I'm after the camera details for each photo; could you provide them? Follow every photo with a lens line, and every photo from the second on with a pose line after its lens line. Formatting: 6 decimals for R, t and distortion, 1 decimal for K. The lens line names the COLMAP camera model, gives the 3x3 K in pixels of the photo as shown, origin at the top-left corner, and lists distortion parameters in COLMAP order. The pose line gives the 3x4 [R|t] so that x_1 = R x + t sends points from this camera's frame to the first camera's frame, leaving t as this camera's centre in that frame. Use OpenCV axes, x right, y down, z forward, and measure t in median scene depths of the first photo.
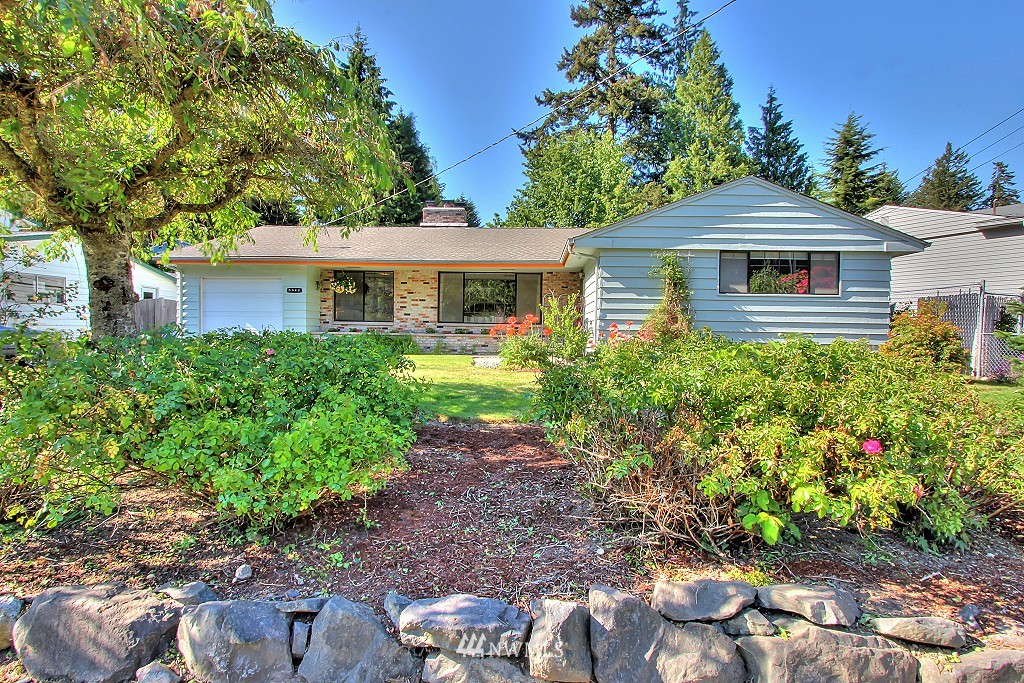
lens RADIAL K [[481.5, 0, 512.0], [0, 481.5, 341.5], [0, 0, 1]] dist [-0.011835, 0.000345]
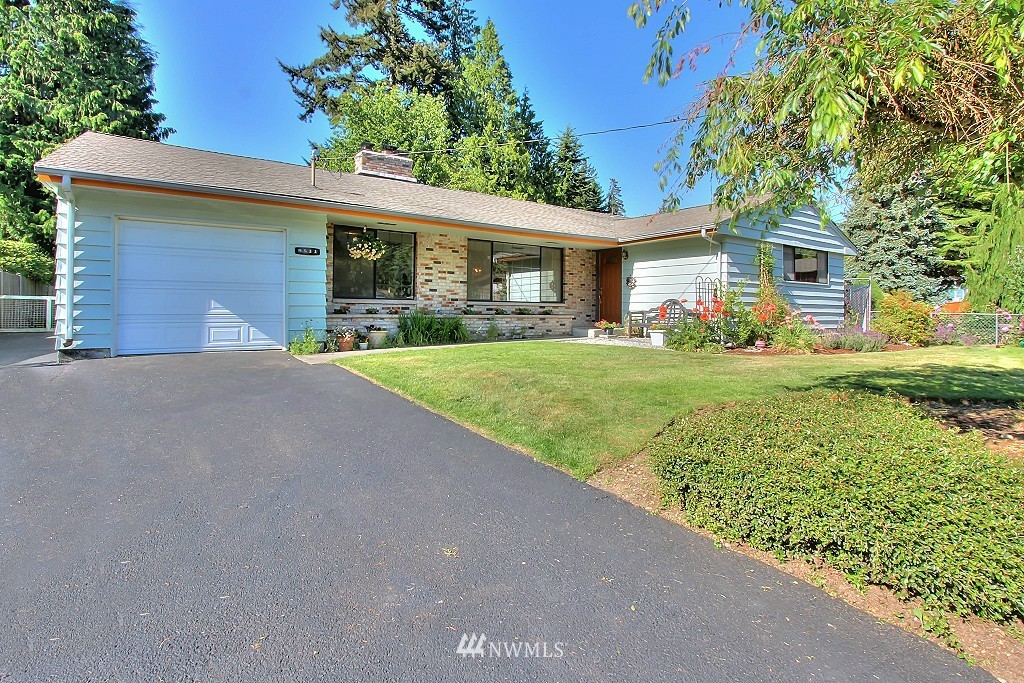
lens RADIAL K [[493.9, 0, 513.0], [0, 493.9, 304.7], [0, 0, 1]] dist [-0.001219, 0.000122]
pose [[0.811891, -0.000931, 0.583809, -0.453068], [0.008844, 0.999904, -0.010703, -0.018002], [-0.583743, 0.013853, 0.811821, 0.216771]]
